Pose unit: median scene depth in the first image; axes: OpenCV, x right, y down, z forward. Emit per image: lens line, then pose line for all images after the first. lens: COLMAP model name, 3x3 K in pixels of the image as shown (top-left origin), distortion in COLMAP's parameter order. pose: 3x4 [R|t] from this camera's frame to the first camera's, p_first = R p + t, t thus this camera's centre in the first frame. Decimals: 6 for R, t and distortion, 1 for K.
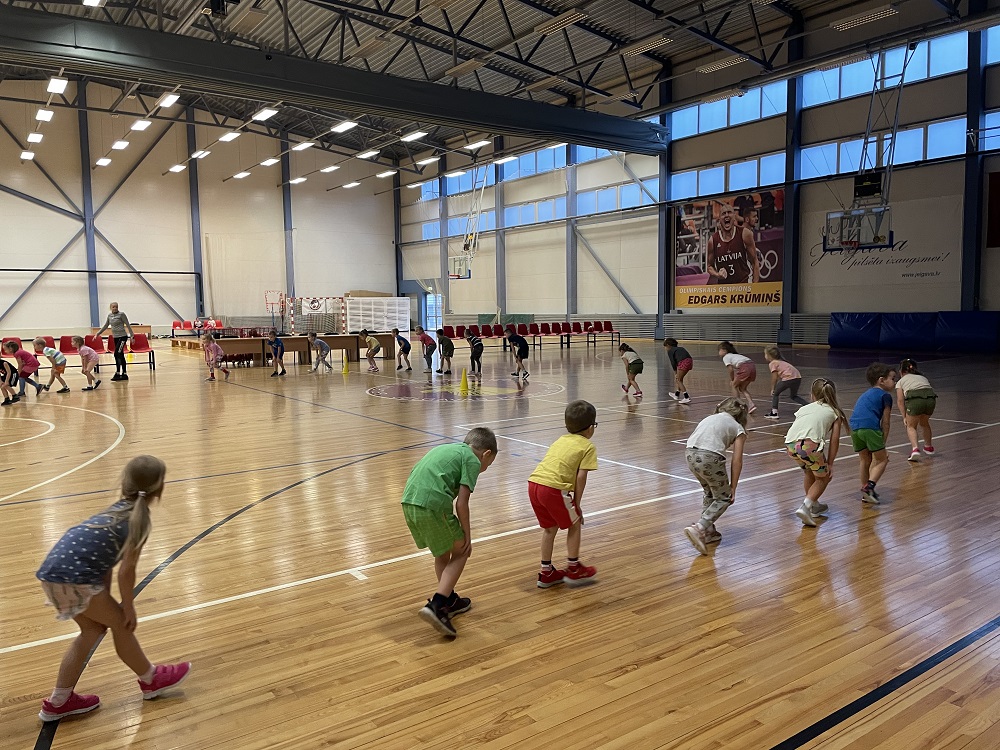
lens RADIAL K [[755.5, 0, 500.0], [0, 755.5, 375.0], [0, 0, 1]] dist [0.096995, -0.119449]
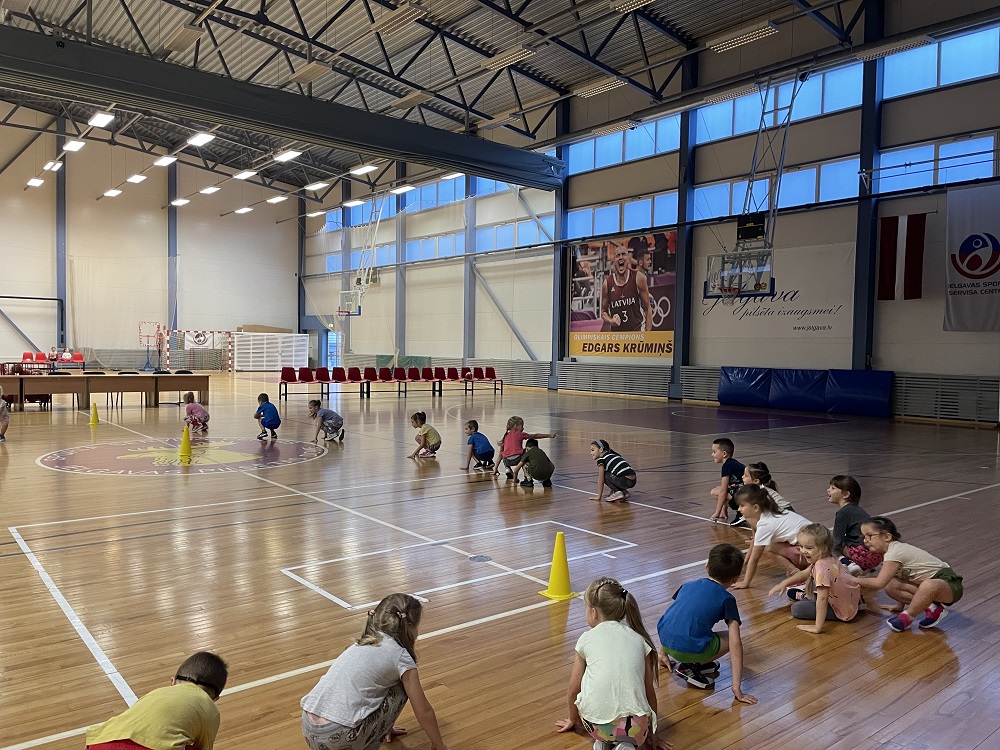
lens RADIAL K [[777.8, 0, 500.0], [0, 777.8, 375.0], [0, 0, 1]] dist [0.119647, -0.141759]
pose [[0.996957, 0.030857, 0.071590, 0.086792], [-0.026720, 0.997957, -0.058038, -0.008879], [-0.073235, 0.055948, 0.995744, 0.079204]]
